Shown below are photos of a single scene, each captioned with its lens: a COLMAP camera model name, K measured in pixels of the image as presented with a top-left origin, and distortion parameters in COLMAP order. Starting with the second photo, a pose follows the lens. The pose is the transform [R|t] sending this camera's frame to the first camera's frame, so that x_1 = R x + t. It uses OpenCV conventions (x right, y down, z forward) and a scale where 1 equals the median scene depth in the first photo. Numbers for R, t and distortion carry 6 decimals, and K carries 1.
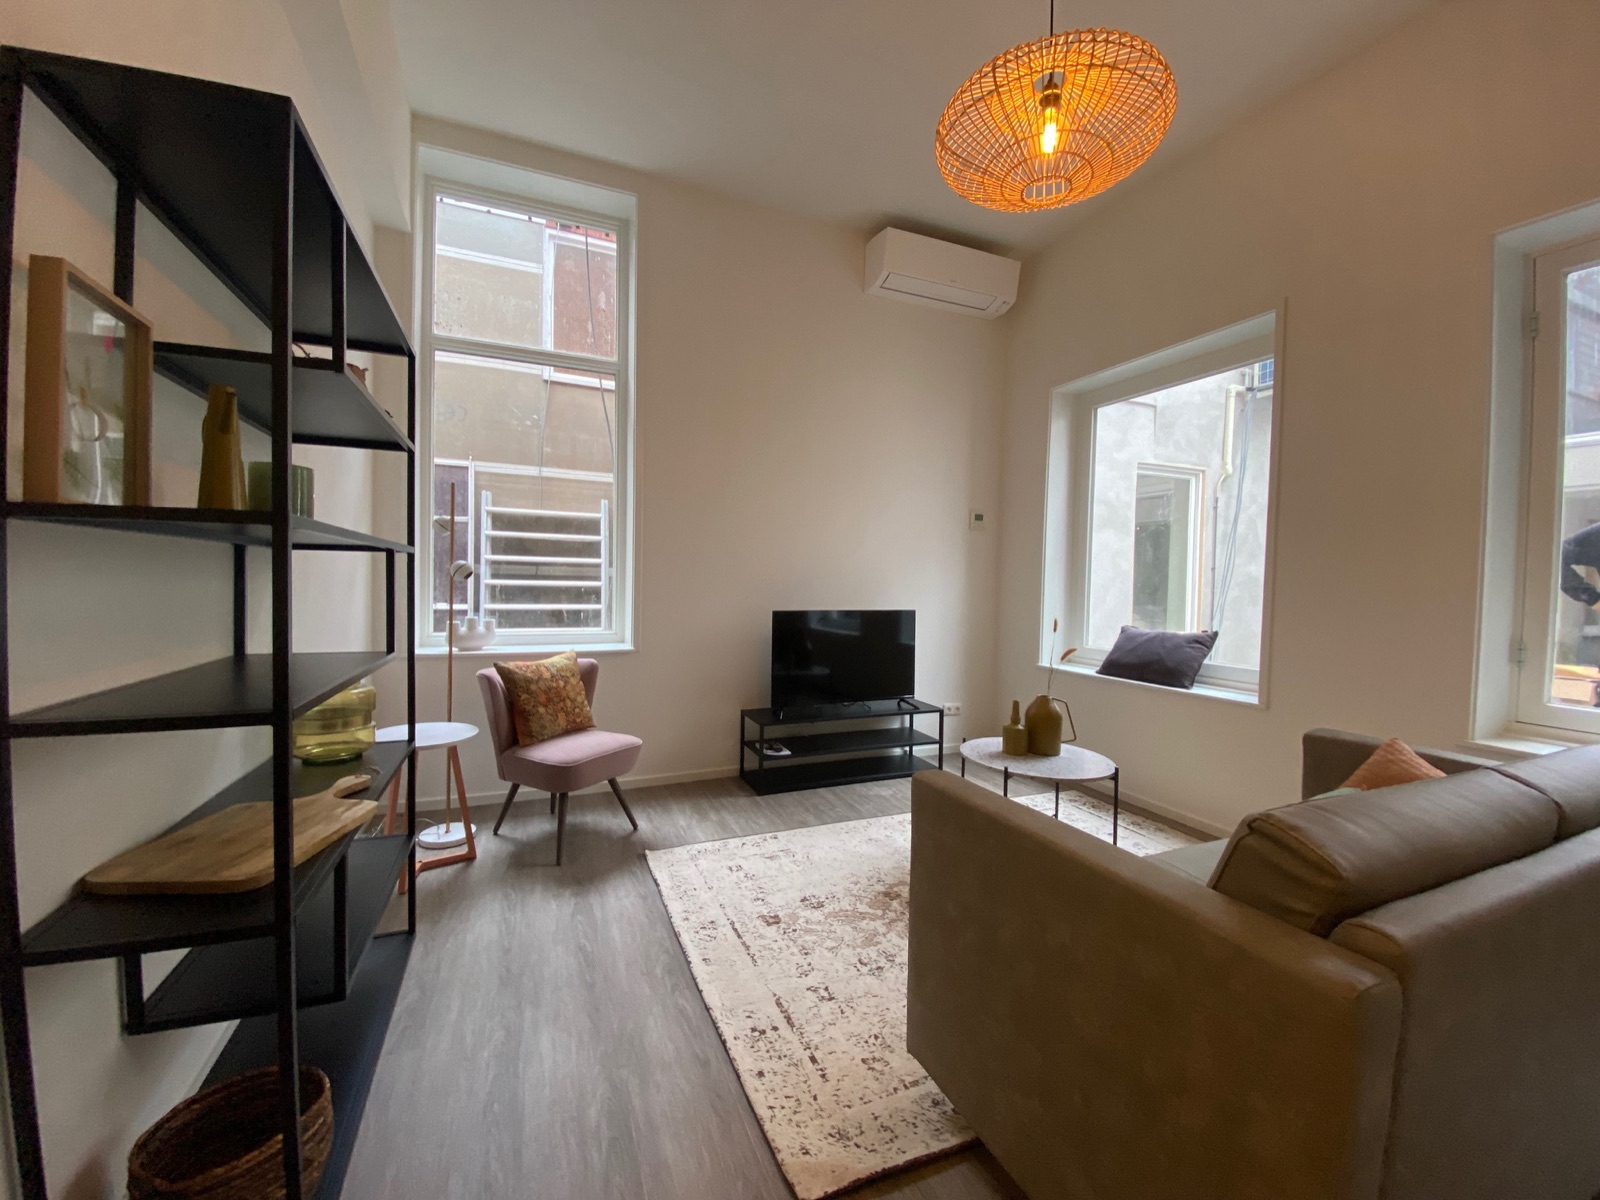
lens RADIAL K [[643.7, 0, 794.7], [0, 643.7, 596.4], [0, 0, 1]] dist [0.029535, -0.022632]
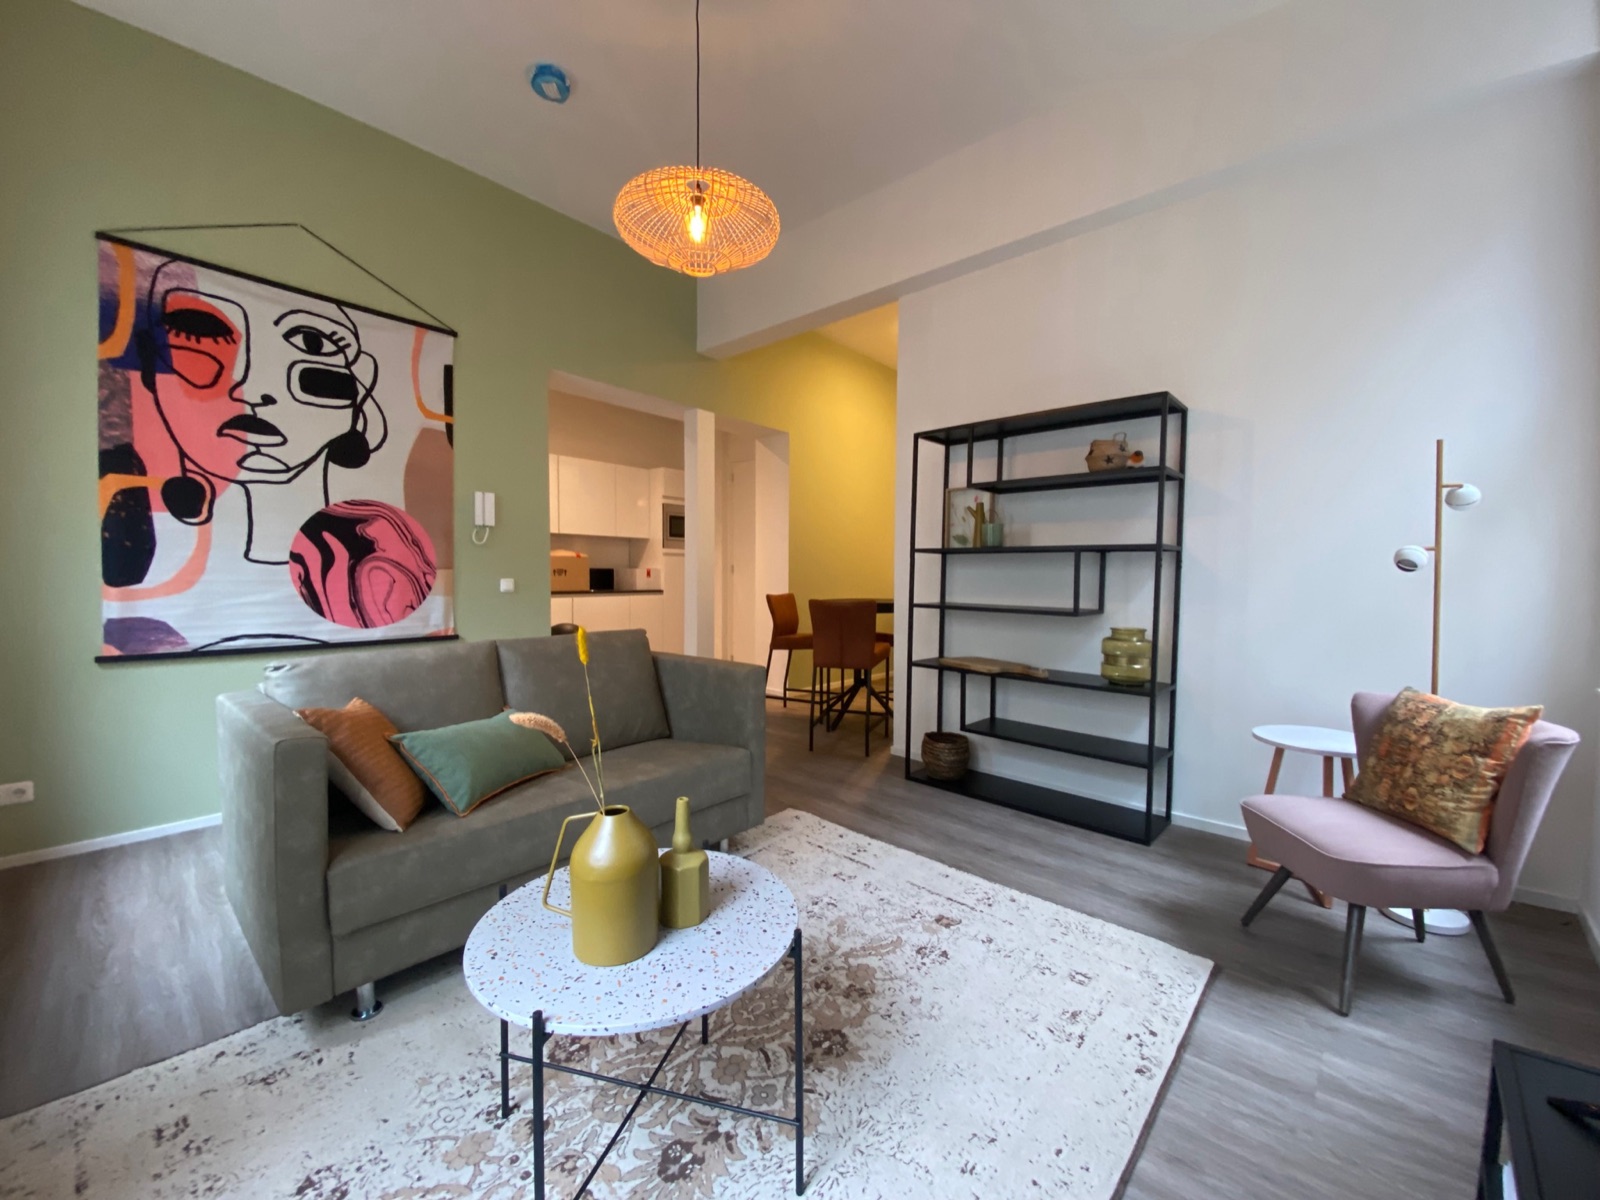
lens RADIAL K [[643.7, 0, 794.7], [0, 643.7, 596.4], [0, 0, 1]] dist [0.029535, -0.022632]
pose [[-0.909447, -0.011961, -0.415647, 0.449080], [-0.038541, 0.997708, 0.055616, -0.009678], [0.414029, 0.066599, -0.907824, 1.393825]]
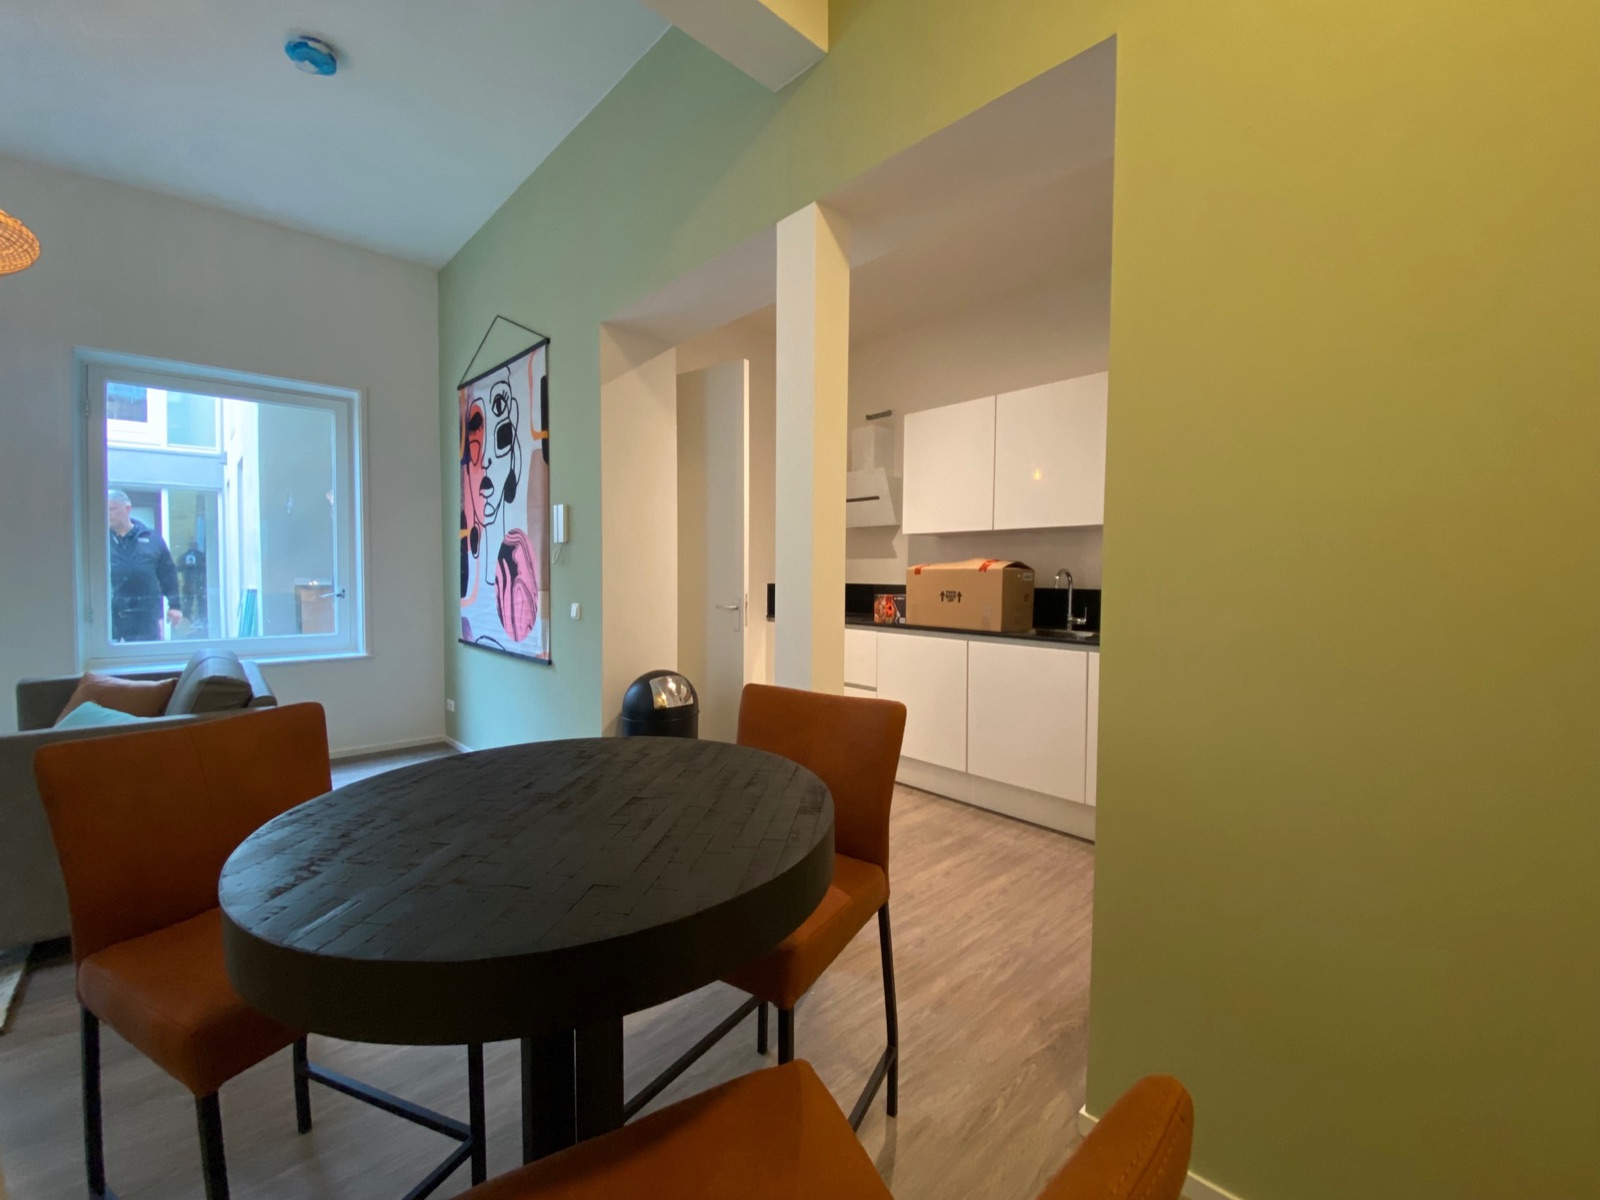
lens RADIAL K [[643.7, 0, 794.7], [0, 643.7, 596.4], [0, 0, 1]] dist [0.029535, -0.022632]
pose [[-0.331680, -0.064680, 0.941172, -0.777451], [0.016634, 0.997091, 0.074385, -0.039098], [-0.943245, 0.040328, -0.329639, -0.098572]]
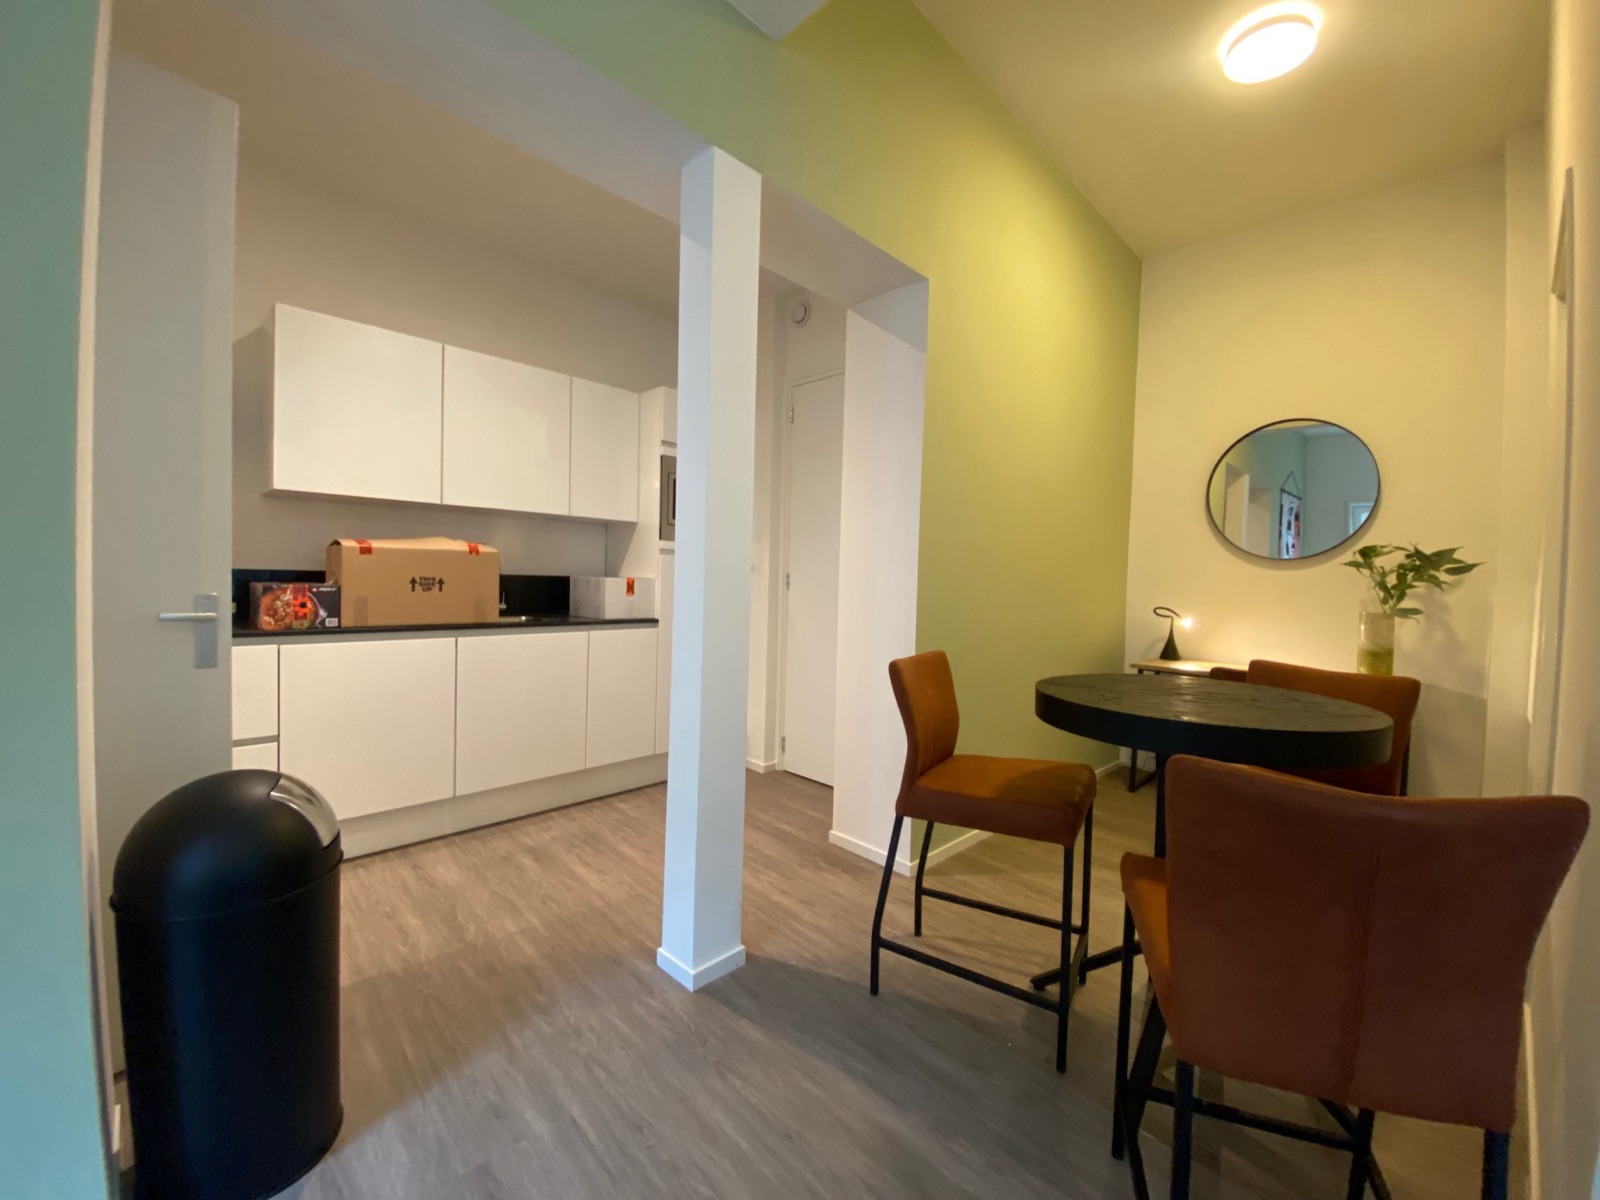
lens RADIAL K [[643.7, 0, 794.7], [0, 643.7, 596.4], [0, 0, 1]] dist [0.029535, -0.022632]
pose [[-0.935244, -0.036470, -0.352120, 0.102307], [-0.058817, 0.996862, 0.052972, -0.008322], [0.349083, 0.070253, -0.934455, 0.313398]]
